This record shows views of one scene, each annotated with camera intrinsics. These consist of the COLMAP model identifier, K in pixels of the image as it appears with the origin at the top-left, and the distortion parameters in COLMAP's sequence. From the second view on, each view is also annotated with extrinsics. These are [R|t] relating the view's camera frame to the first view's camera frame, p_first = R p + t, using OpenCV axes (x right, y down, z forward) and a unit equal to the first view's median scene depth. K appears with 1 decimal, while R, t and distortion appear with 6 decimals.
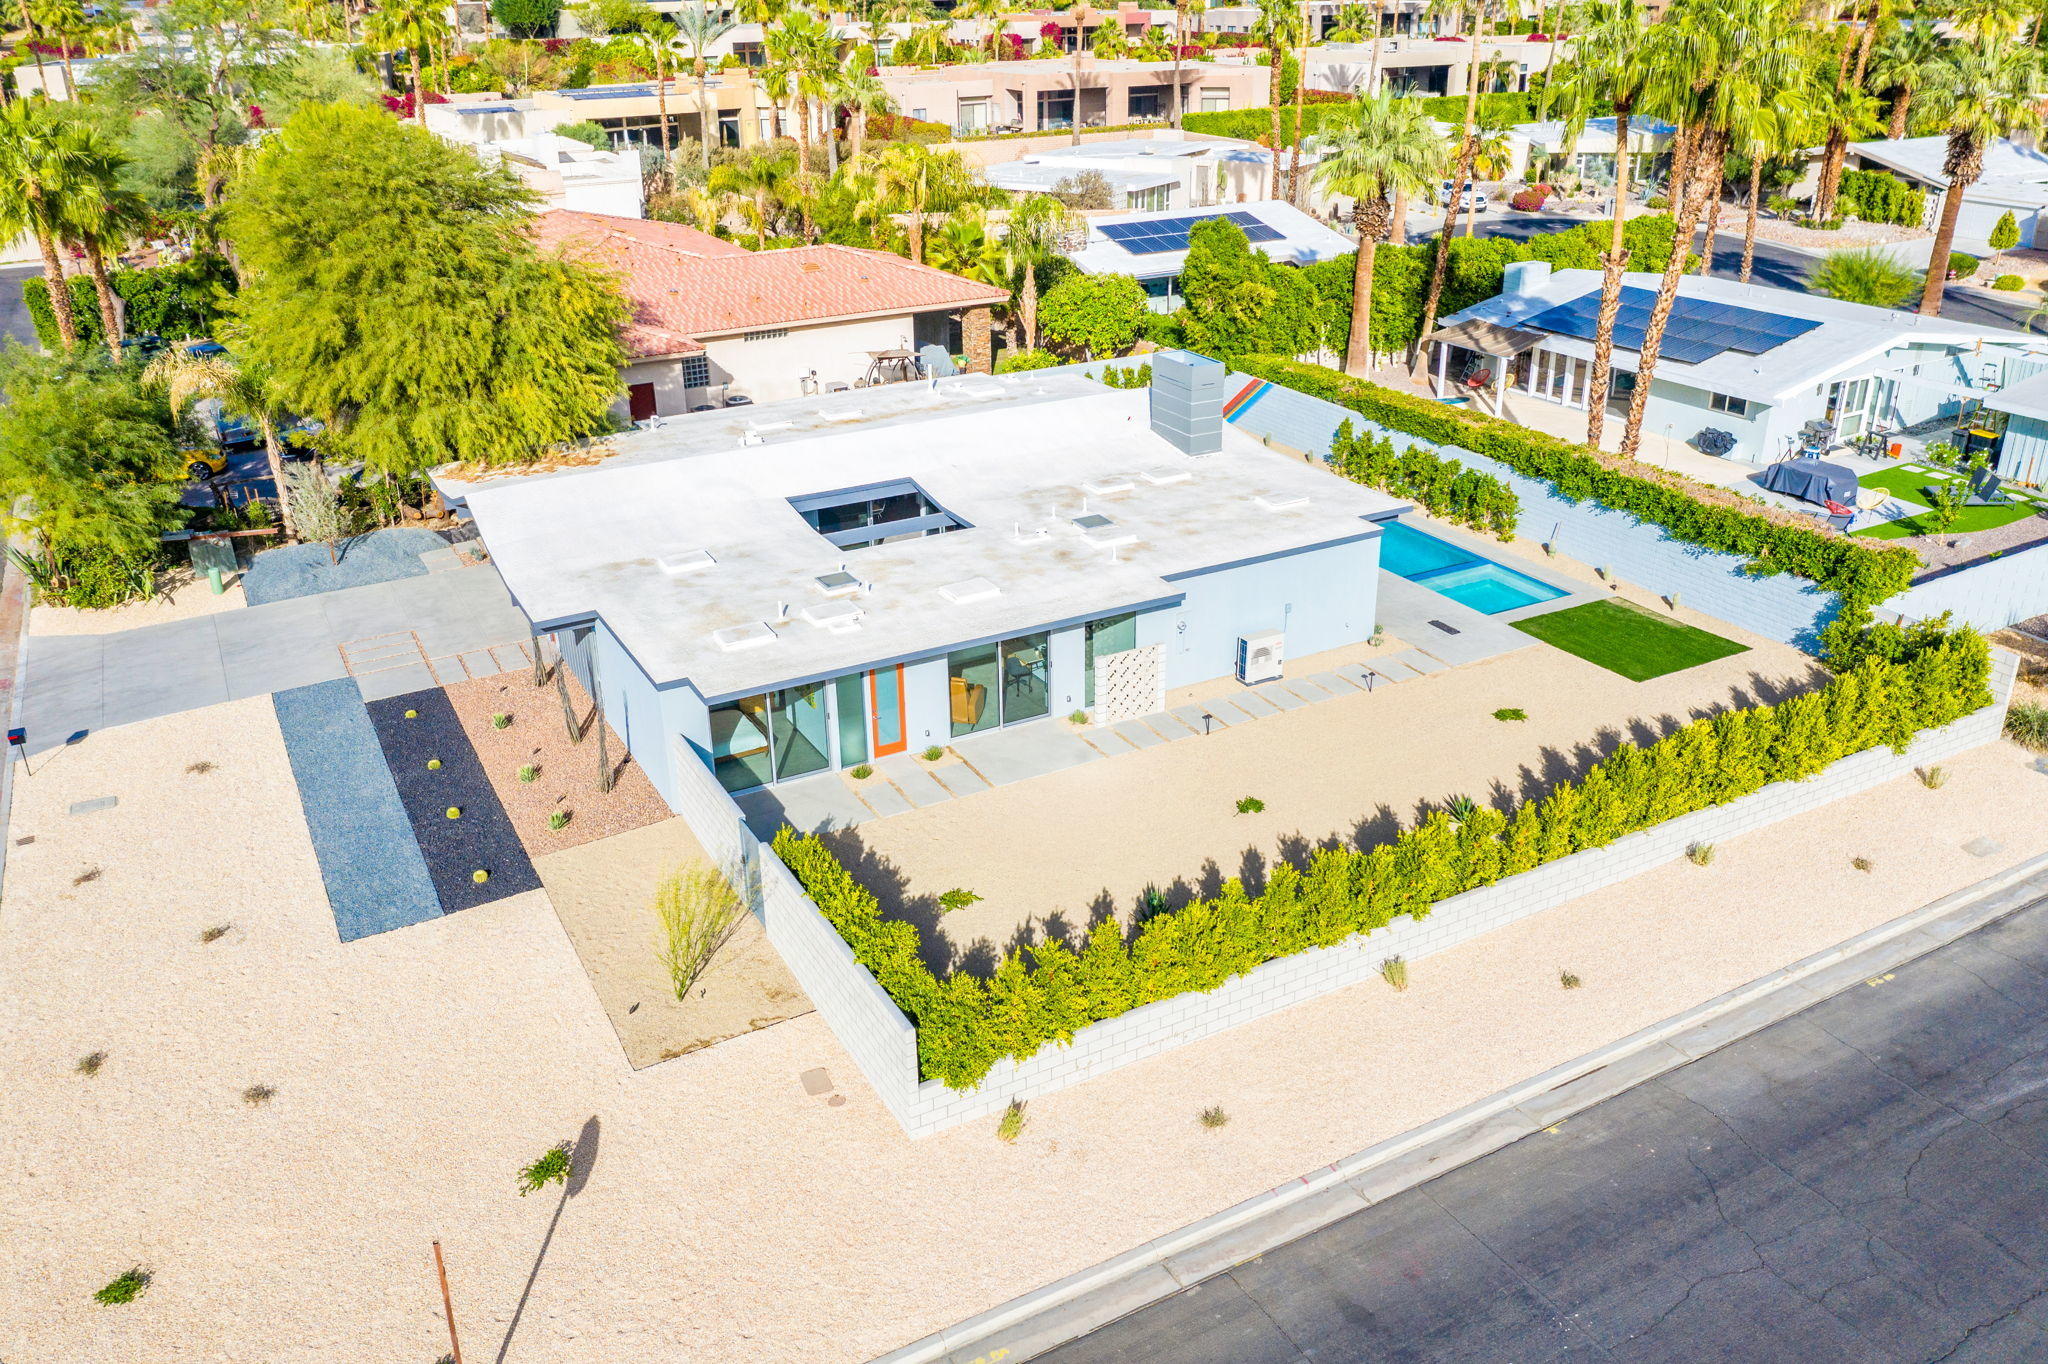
lens RADIAL K [[1614.4, 0, 1004.1], [0, 1614.4, 670.7], [0, 0, 1]] dist [-0.036116, 0.008218]
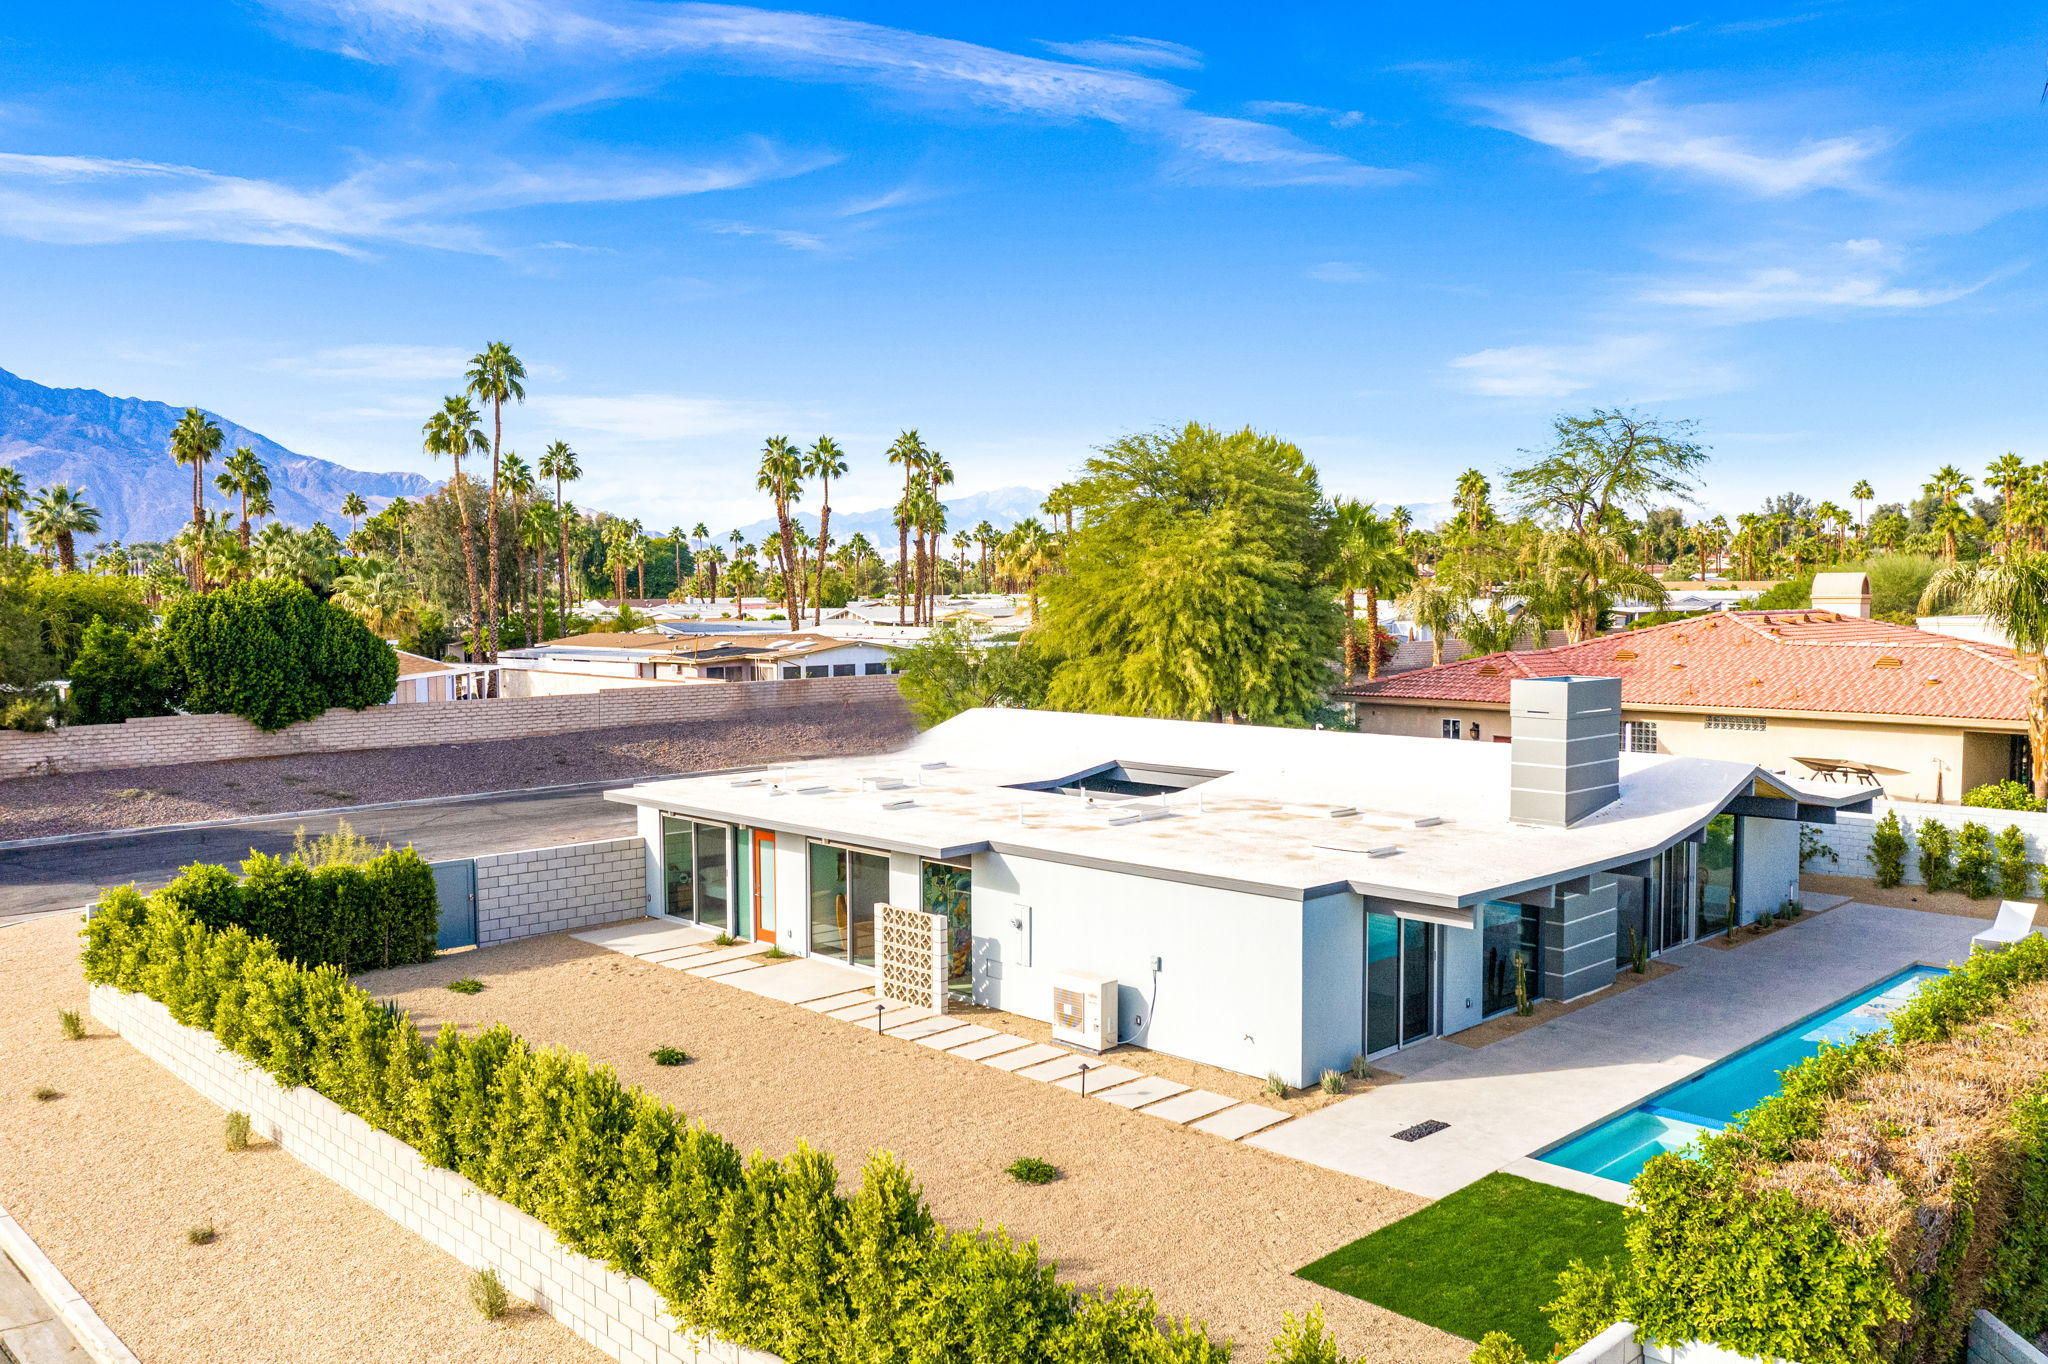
lens RADIAL K [[1614.4, 0, 1004.1], [0, 1614.4, 670.7], [0, 0, 1]] dist [-0.036116, 0.008218]
pose [[0.267910, 0.064127, -0.961308, 0.762286], [-0.386936, 0.920938, -0.046402, -0.092120], [0.882329, 0.384396, 0.271541, 0.715053]]
